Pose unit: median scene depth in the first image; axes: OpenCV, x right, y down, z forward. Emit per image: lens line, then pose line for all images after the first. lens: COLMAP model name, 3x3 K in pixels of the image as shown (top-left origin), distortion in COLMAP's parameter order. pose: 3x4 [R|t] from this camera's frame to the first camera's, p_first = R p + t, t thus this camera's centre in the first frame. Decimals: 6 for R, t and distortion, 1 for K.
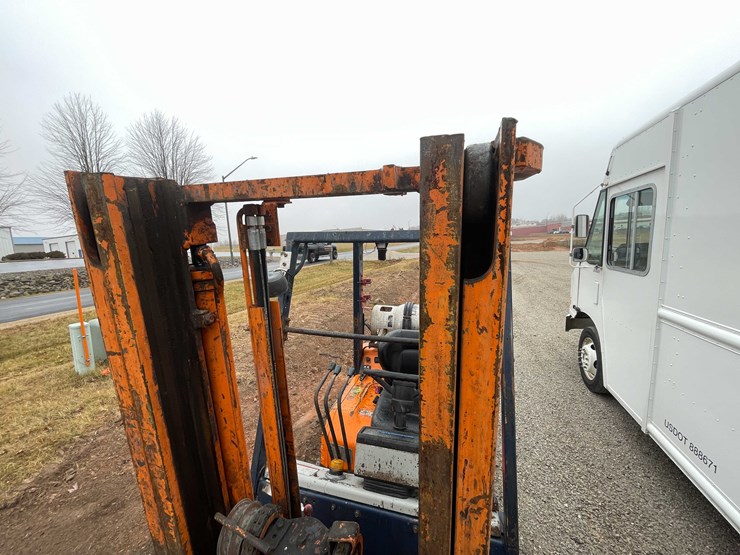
lens RADIAL K [[298.8, 0, 369.2], [0, 298.8, 277.9], [0, 0, 1]] dist [-0.004021, -0.000253]
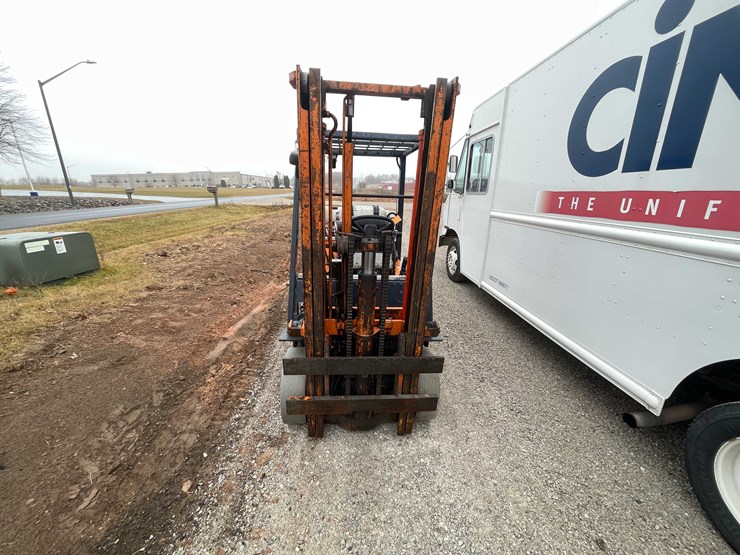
lens RADIAL K [[298.8, 0, 369.6], [0, 298.8, 277.8], [0, 0, 1]] dist [-0.004021, -0.000253]
pose [[0.930798, -0.053294, 0.361628, -0.299628], [-0.003907, 0.987807, 0.155633, 0.205824], [-0.365513, -0.146276, 0.919241, -0.359922]]
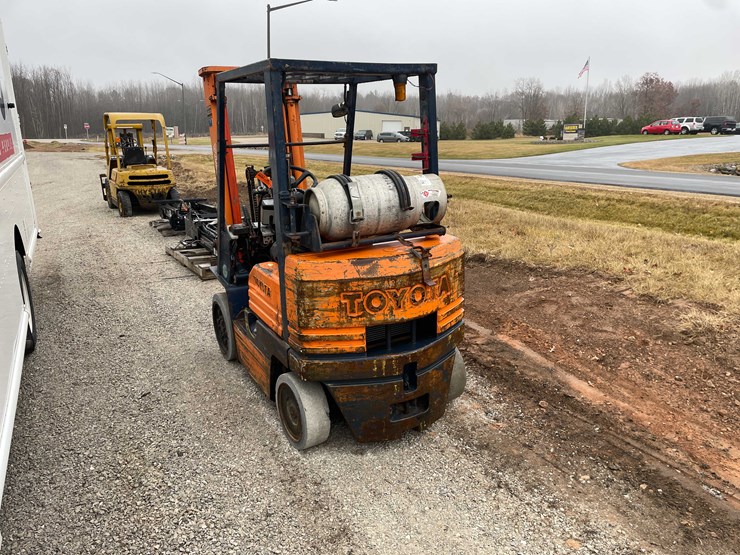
lens RADIAL K [[556.3, 0, 374.5], [0, 556.3, 279.6], [0, 0, 1]] dist [0.087203, -0.102459]
pose [[-0.690941, 0.228070, -0.685992, 1.044978], [-0.055085, 0.929560, 0.364532, -0.138479], [0.720809, 0.289658, -0.629708, 1.809148]]
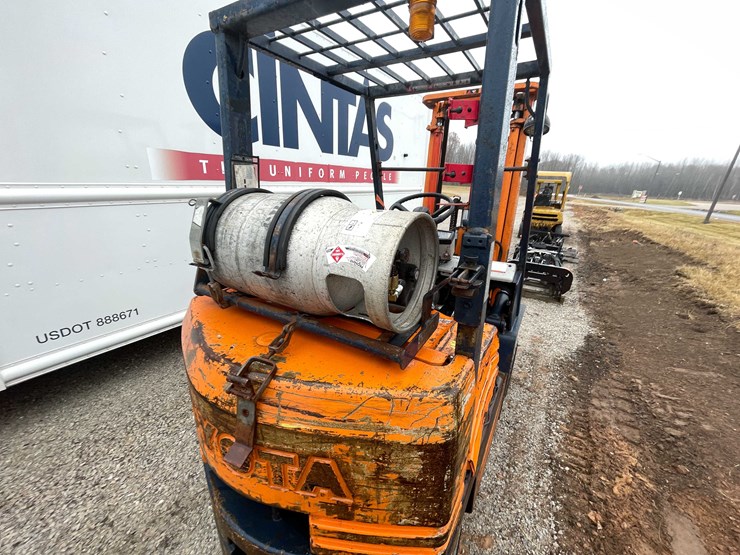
lens RADIAL K [[298.8, 0, 369.7], [0, 298.8, 278.5], [0, 0, 1]] dist [-0.004021, -0.000253]
pose [[-0.966696, -0.088937, 0.239977, -0.002933], [0.019533, 0.909302, 0.415678, 0.036996], [-0.255181, 0.406522, -0.877281, 1.297958]]
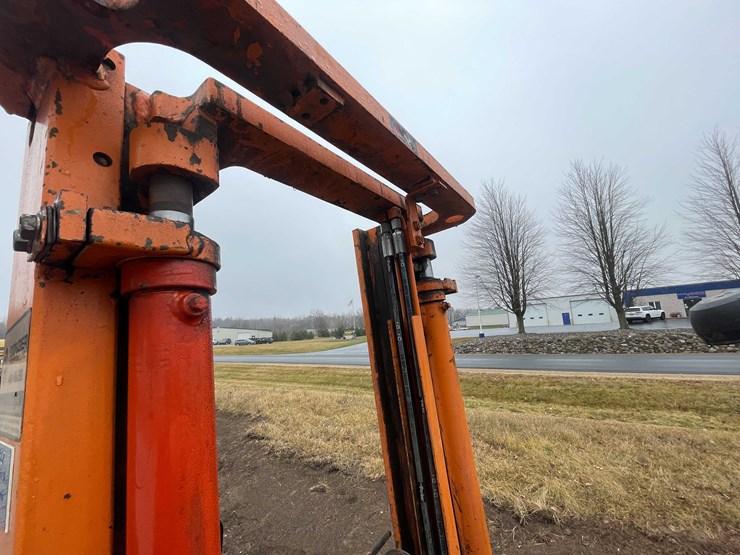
lens RADIAL K [[298.8, 0, 369.1], [0, 298.8, 279.8], [0, 0, 1]] dist [-0.004021, -0.000253]
pose [[-0.322500, -0.103374, -0.940908, 0.131526], [-0.049975, 0.994492, -0.092132, 0.019108], [0.945249, 0.017309, -0.325890, 0.323708]]
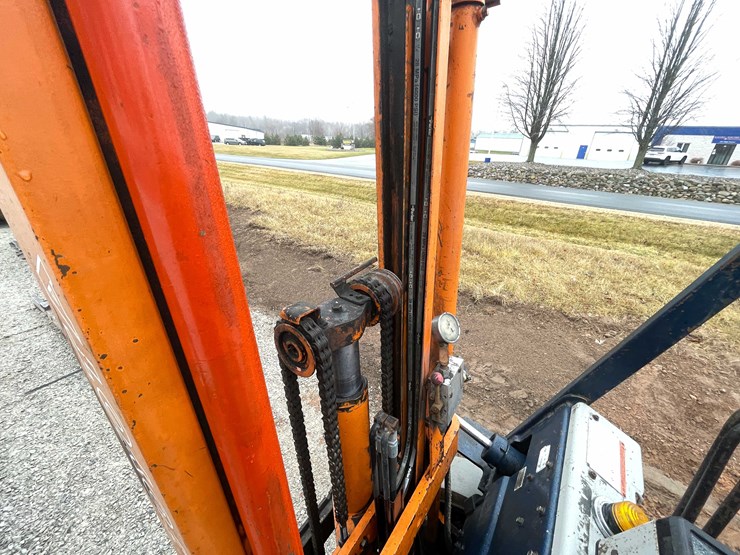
lens RADIAL K [[298.8, 0, 369.5], [0, 298.8, 278.7], [0, 0, 1]] dist [-0.004021, -0.000253]
pose [[-0.326238, 0.411848, -0.850853, 0.127996], [-0.148957, 0.866456, 0.476514, 0.085063], [0.933478, 0.282197, -0.221323, 0.326158]]
